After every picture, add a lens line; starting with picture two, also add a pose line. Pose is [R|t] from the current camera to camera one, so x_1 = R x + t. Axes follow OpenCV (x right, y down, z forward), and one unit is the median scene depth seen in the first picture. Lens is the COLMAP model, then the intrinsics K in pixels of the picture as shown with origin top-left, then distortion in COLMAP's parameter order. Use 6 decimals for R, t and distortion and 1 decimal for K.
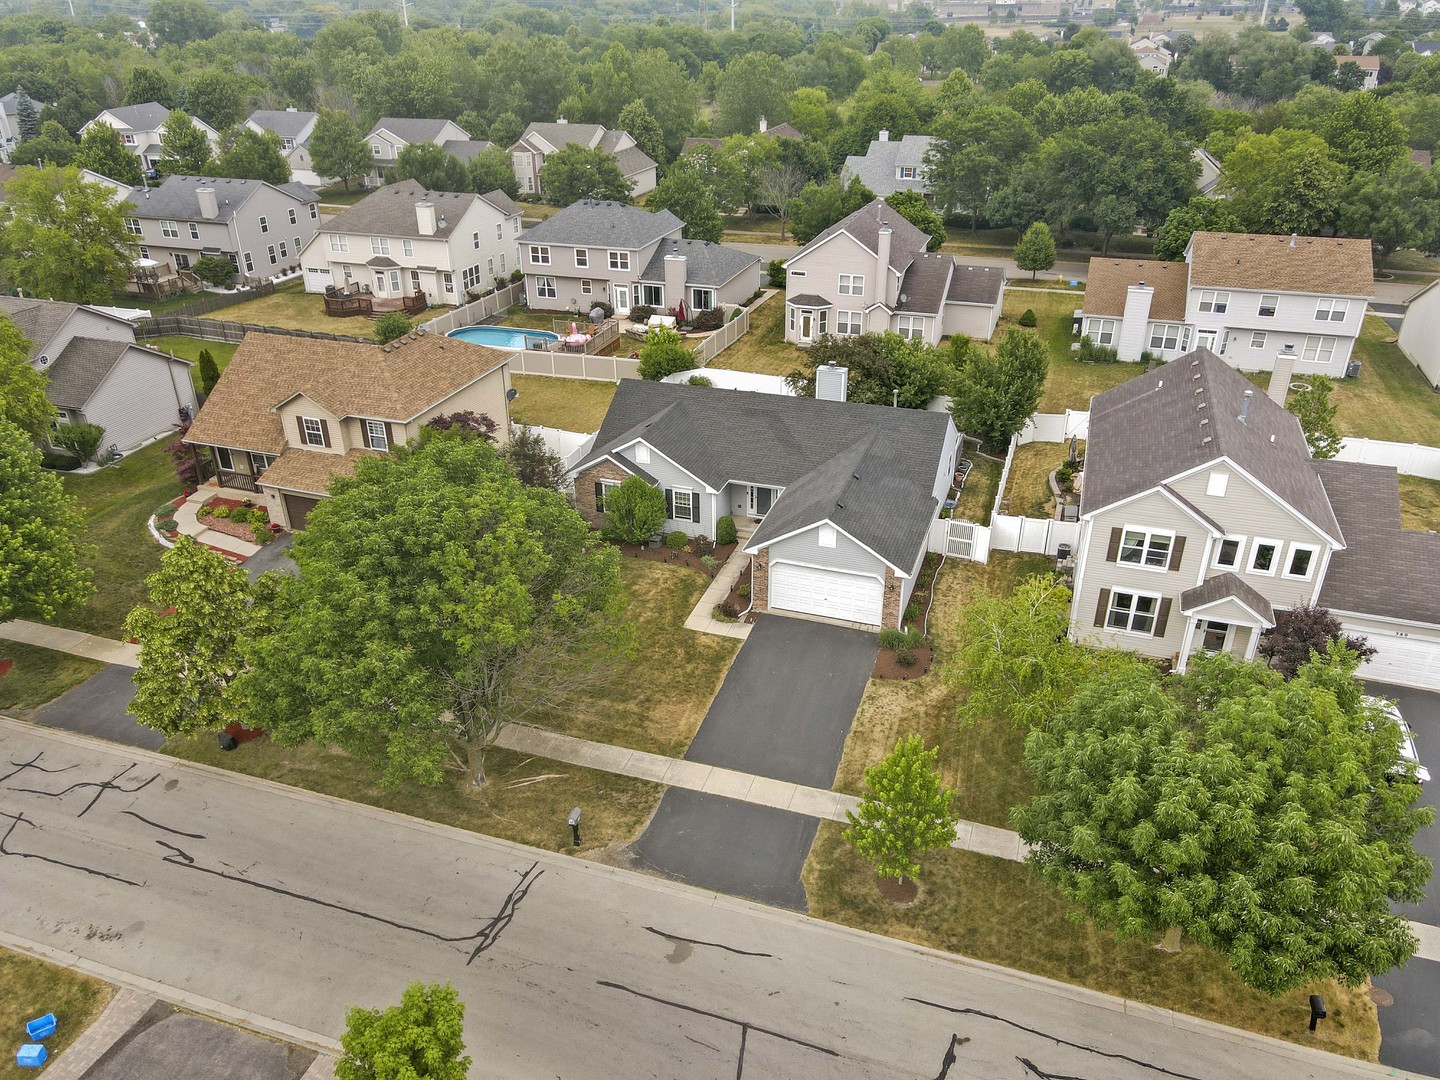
lens RADIAL K [[1056.9, 0, 720.0], [0, 1056.9, 540.0], [0, 0, 1]] dist [0.003469, 0.038979]
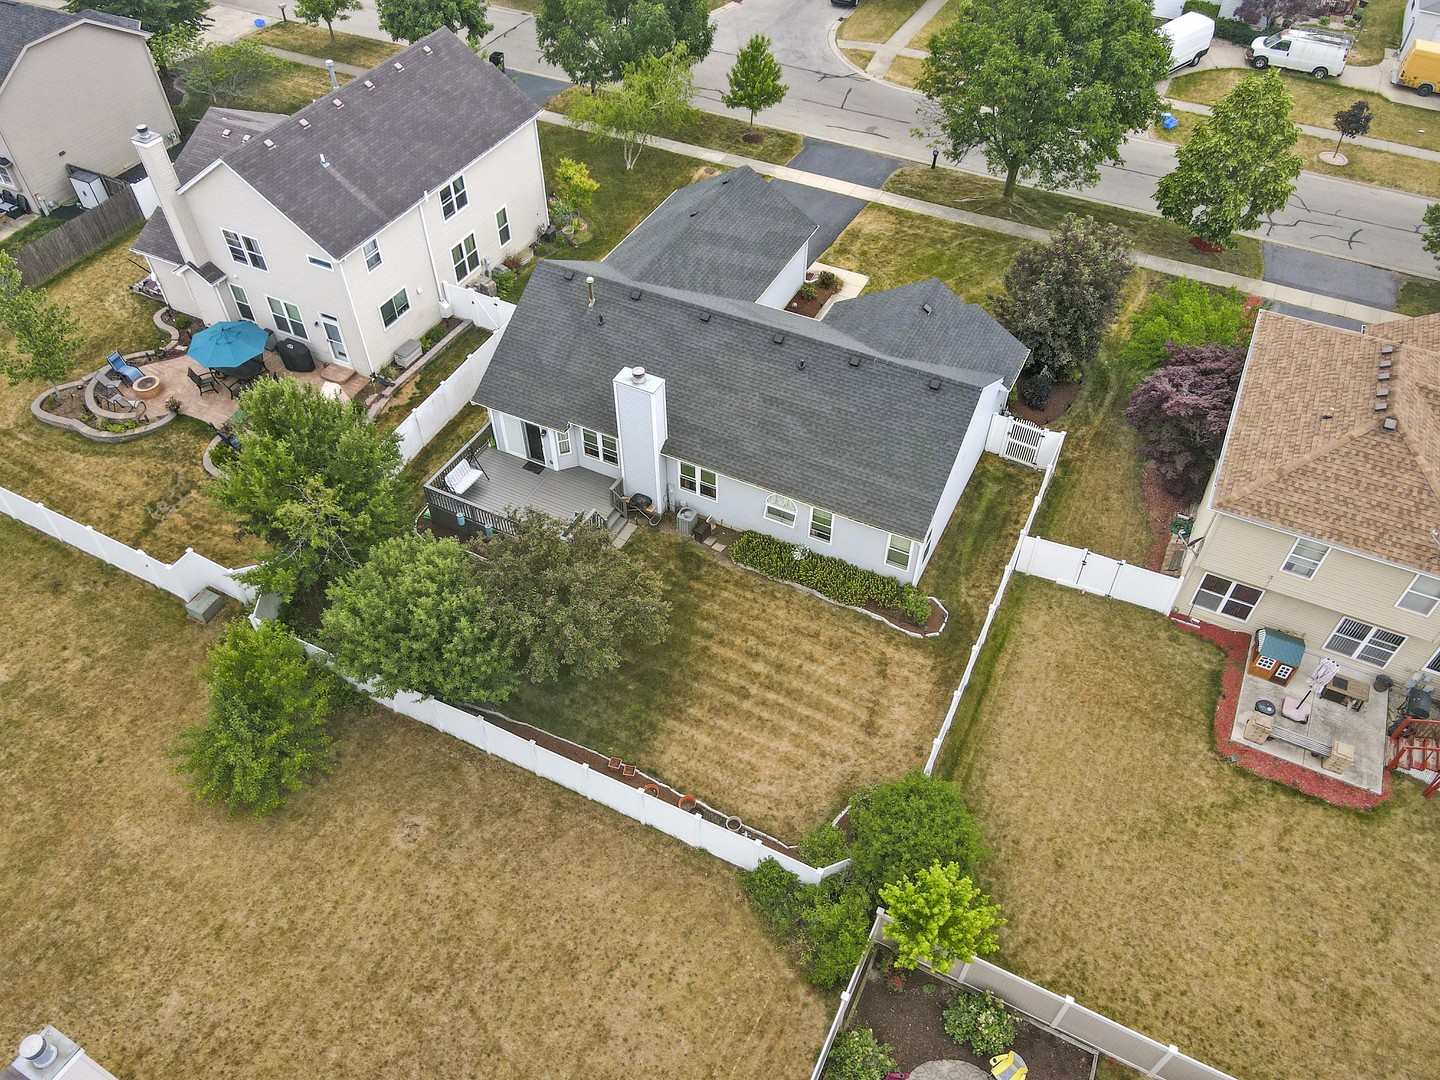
lens RADIAL K [[1056.8, 0, 720.0], [0, 1056.8, 540.0], [0, 0, 1]] dist [0.012910, 0.007496]
pose [[-0.991844, -0.087160, 0.092996, -0.006385], [0.066124, 0.271880, 0.960057, -0.920969], [-0.108962, 0.958376, -0.263899, 1.587466]]
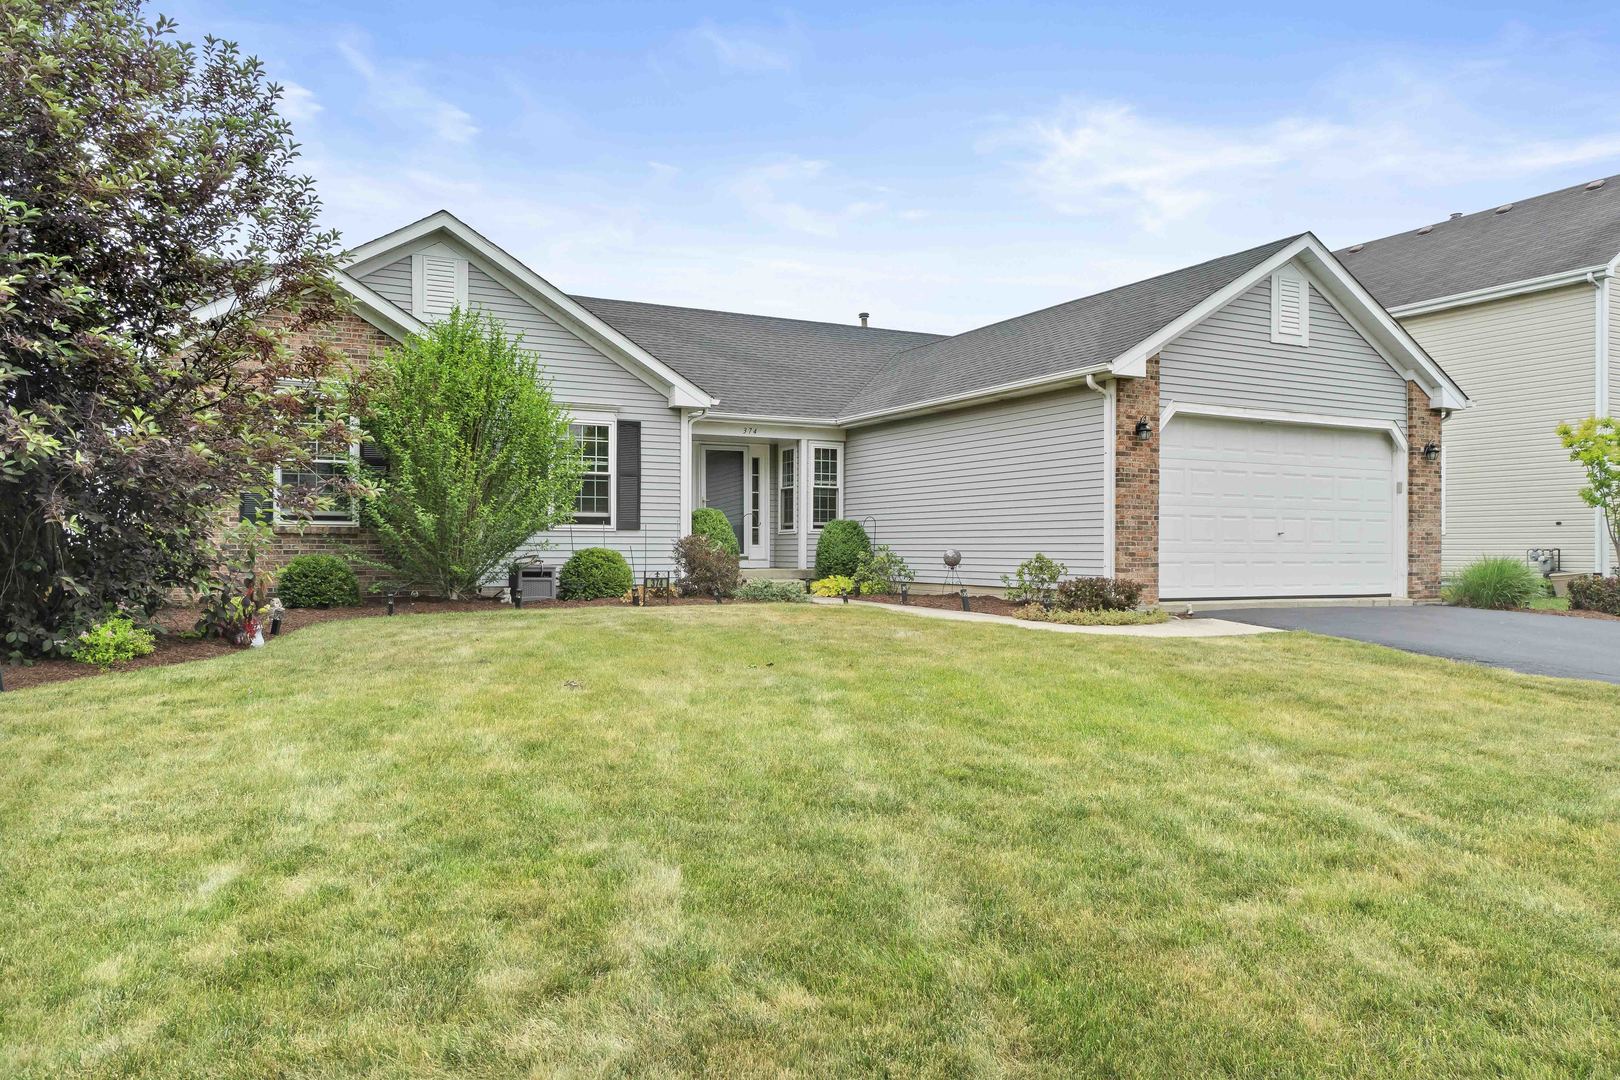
lens RADIAL K [[1114.8, 0, 810.0], [0, 1114.8, 540.0], [0, 0, 1]] dist [-0.005345, 0.000993]
pose [[0.689783, 0.016529, 0.723827, -0.250172], [0.327851, 0.884238, -0.332622, 0.125435], [-0.645533, 0.466745, 0.604513, 0.892840]]
